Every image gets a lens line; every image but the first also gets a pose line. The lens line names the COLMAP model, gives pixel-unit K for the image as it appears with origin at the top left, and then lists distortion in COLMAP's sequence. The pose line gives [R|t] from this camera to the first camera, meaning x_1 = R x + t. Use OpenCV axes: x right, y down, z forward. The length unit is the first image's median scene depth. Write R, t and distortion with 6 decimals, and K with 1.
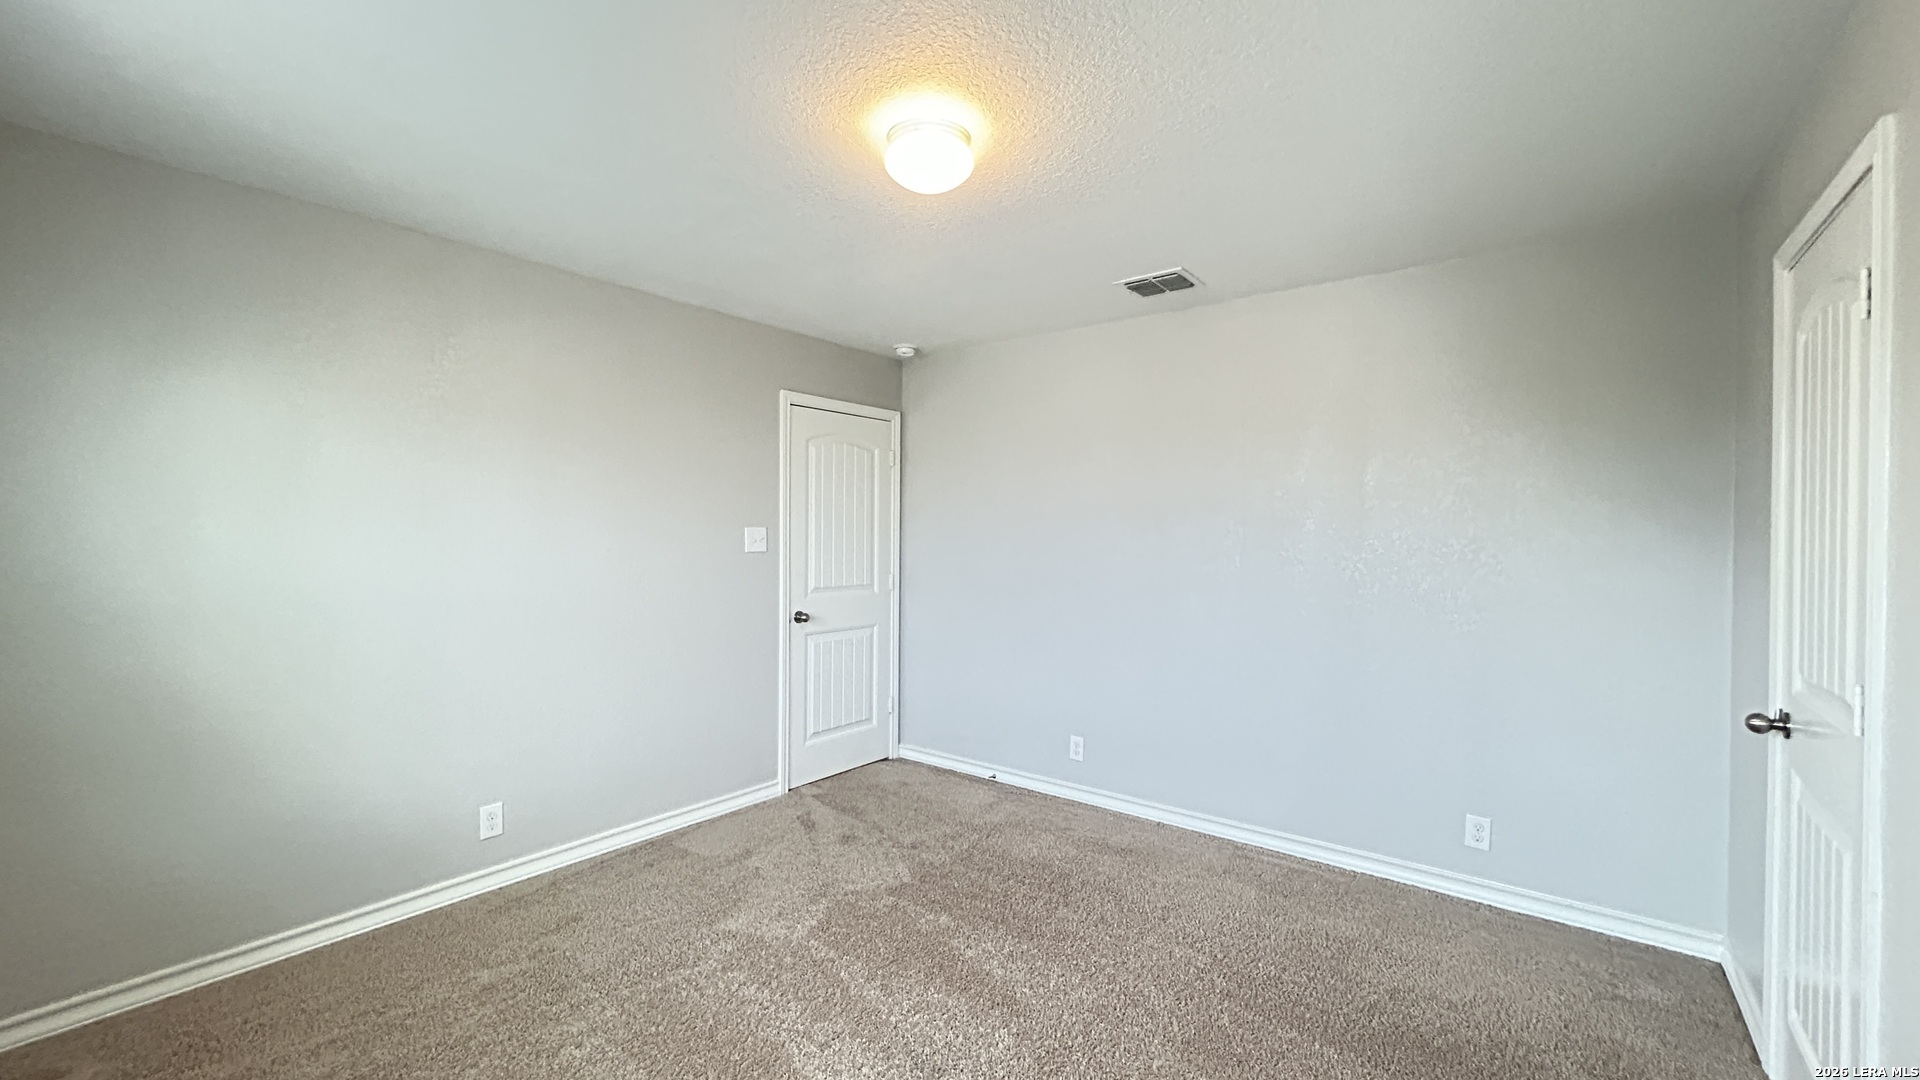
lens RADIAL K [[772.9, 0, 967.3], [0, 772.9, 538.8], [0, 0, 1]] dist [-0.000293, 0.000231]
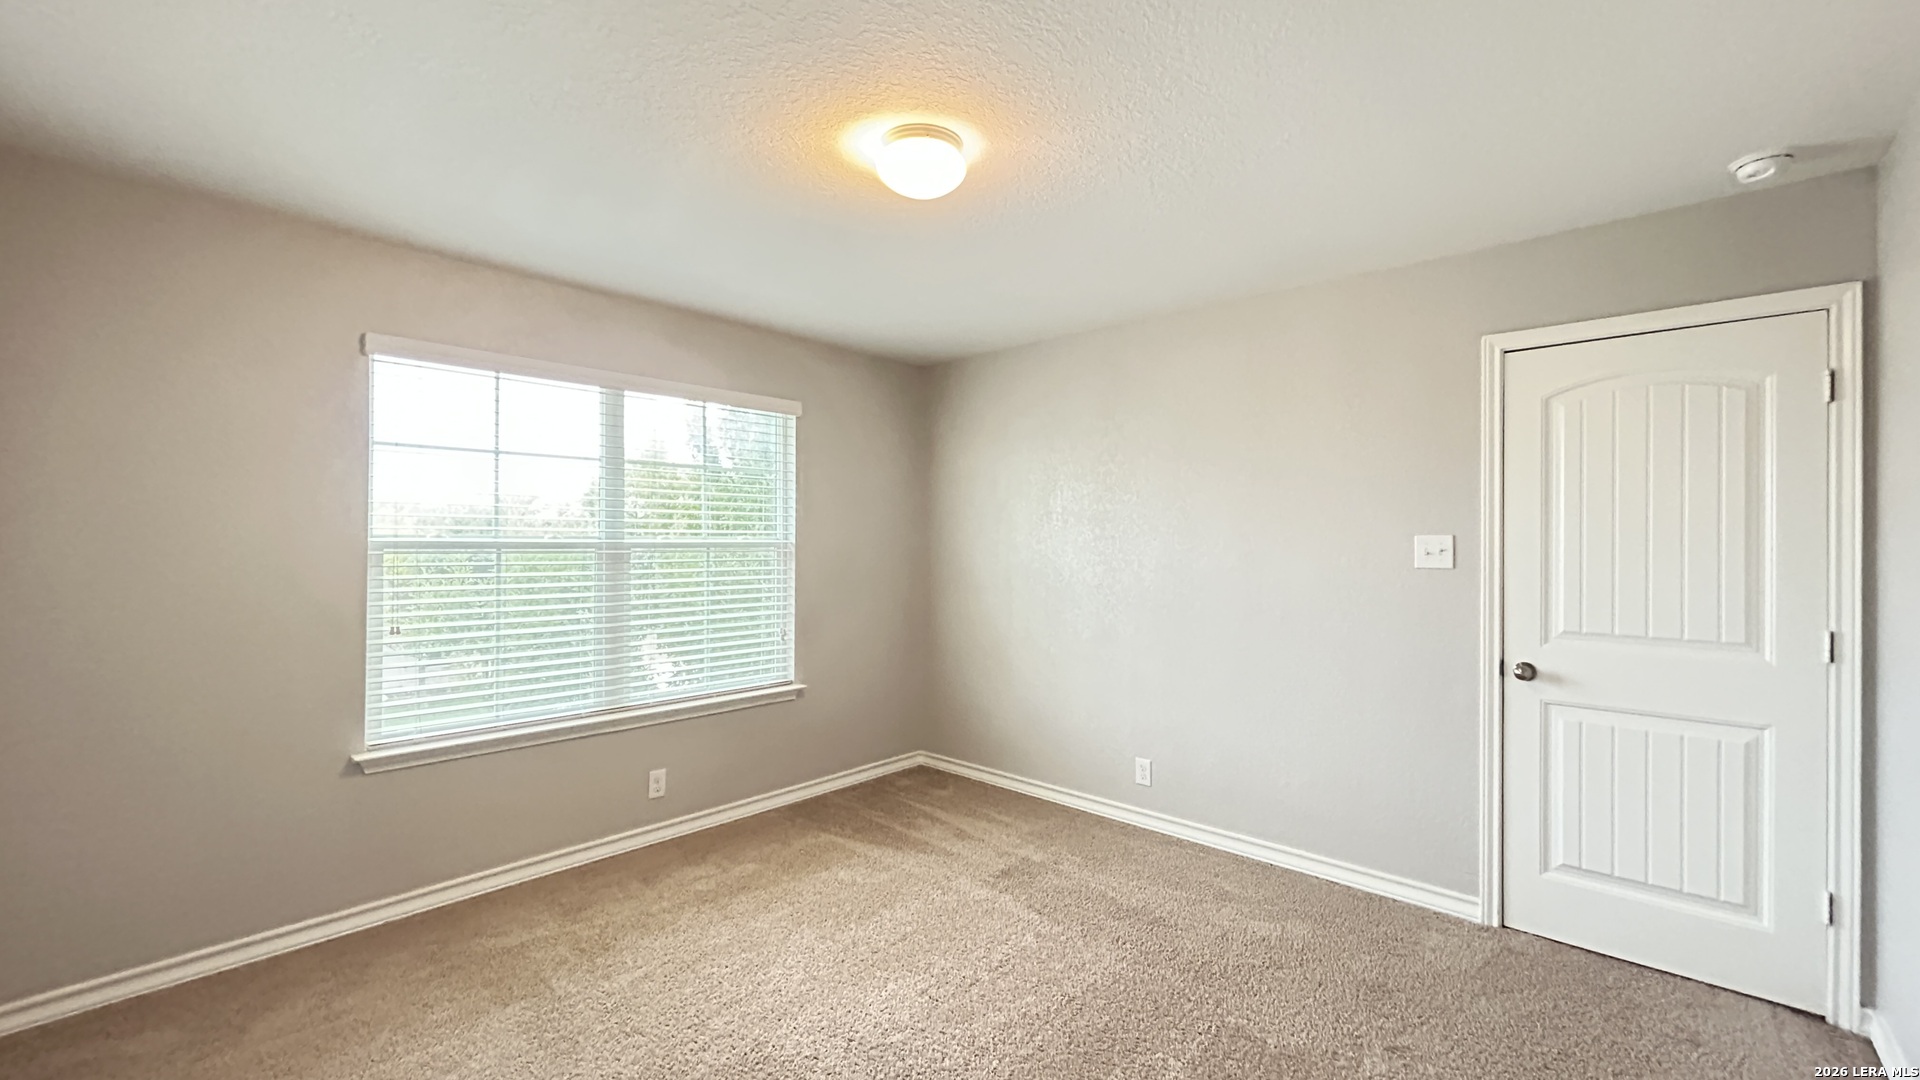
lens RADIAL K [[772.9, 0, 967.3], [0, 772.9, 538.8], [0, 0, 1]] dist [-0.000293, 0.000231]
pose [[-0.080420, -0.013369, -0.996671, 0.466027], [-0.016945, 0.999784, -0.012043, 0.004369], [0.996617, 0.015920, -0.080629, 0.568515]]
